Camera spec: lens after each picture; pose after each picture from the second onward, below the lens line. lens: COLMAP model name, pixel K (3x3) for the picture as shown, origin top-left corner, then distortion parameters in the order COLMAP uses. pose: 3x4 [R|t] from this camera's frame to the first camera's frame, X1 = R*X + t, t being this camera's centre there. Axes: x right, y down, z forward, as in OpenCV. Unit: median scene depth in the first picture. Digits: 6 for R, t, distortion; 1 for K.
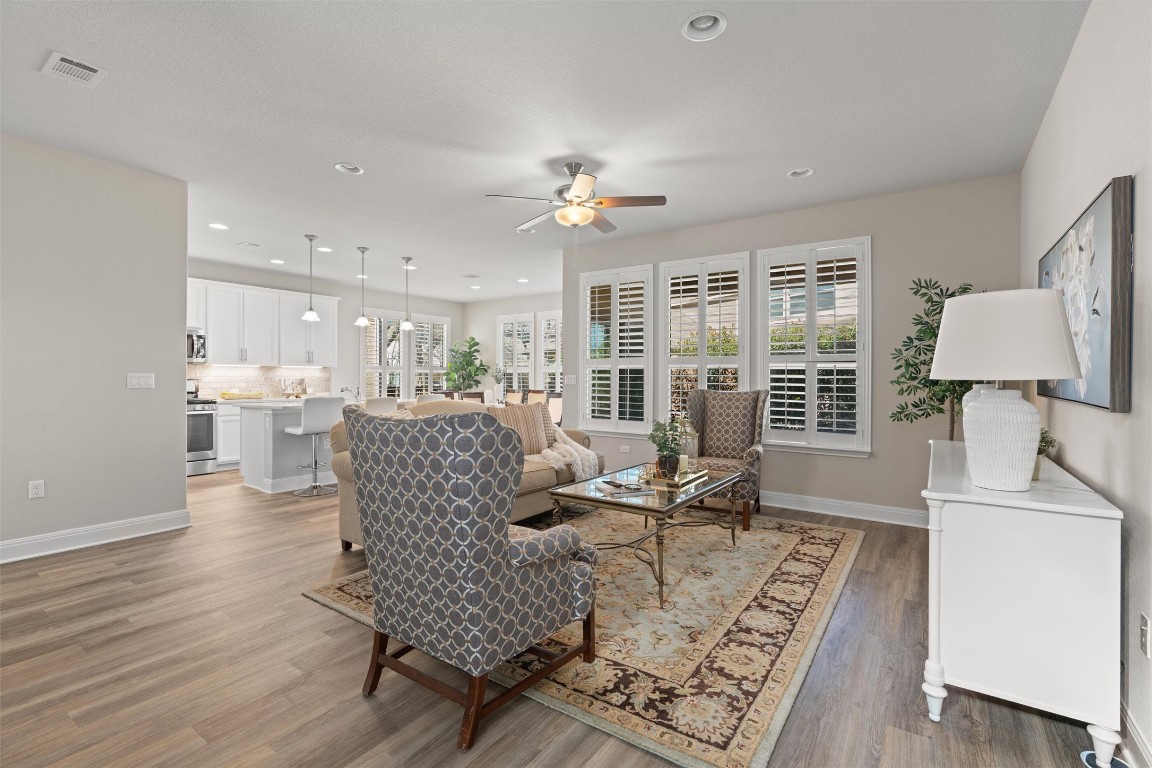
lens RADIAL K [[522.3, 0, 581.3], [0, 522.3, 390.3], [0, 0, 1]] dist [-0.004903, 0.003411]
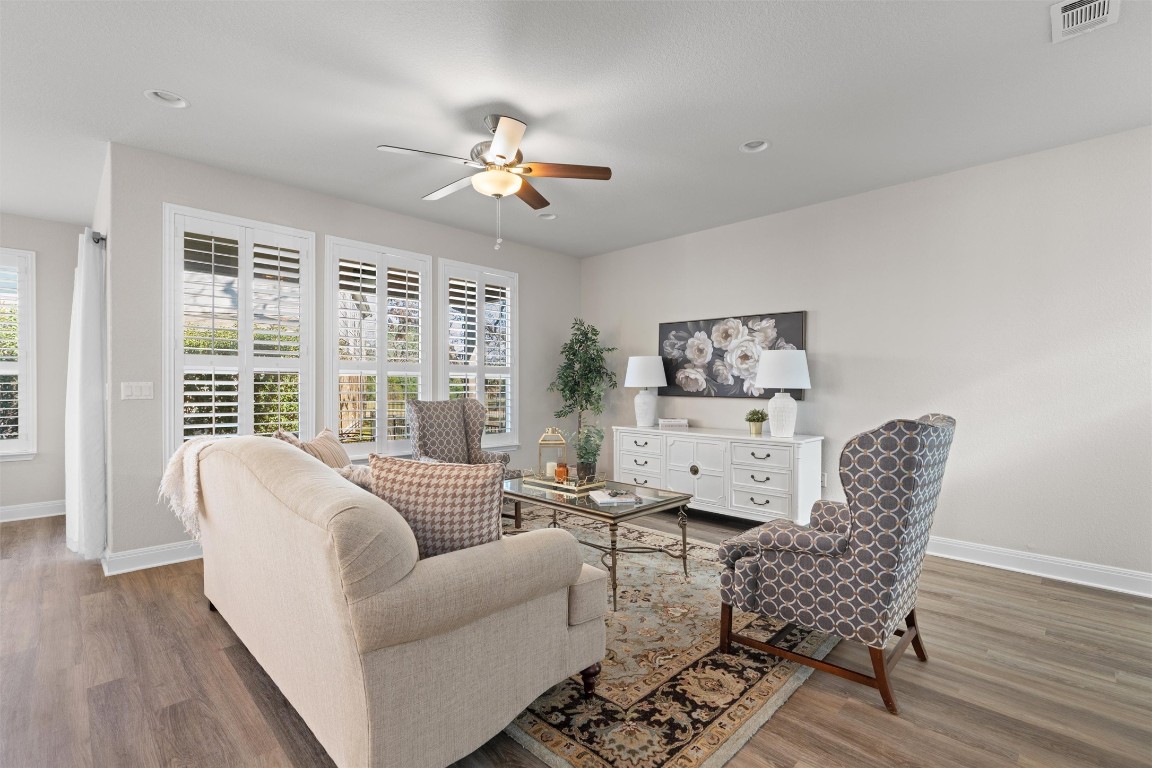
lens RADIAL K [[522.3, 0, 576.1], [0, 522.3, 388.6], [0, 0, 1]] dist [-0.004903, 0.003411]
pose [[0.175930, -0.003837, 0.984395, -0.569412], [0.028750, 0.999586, -0.001242, -0.010408], [-0.983983, 0.028520, 0.175967, 0.548568]]
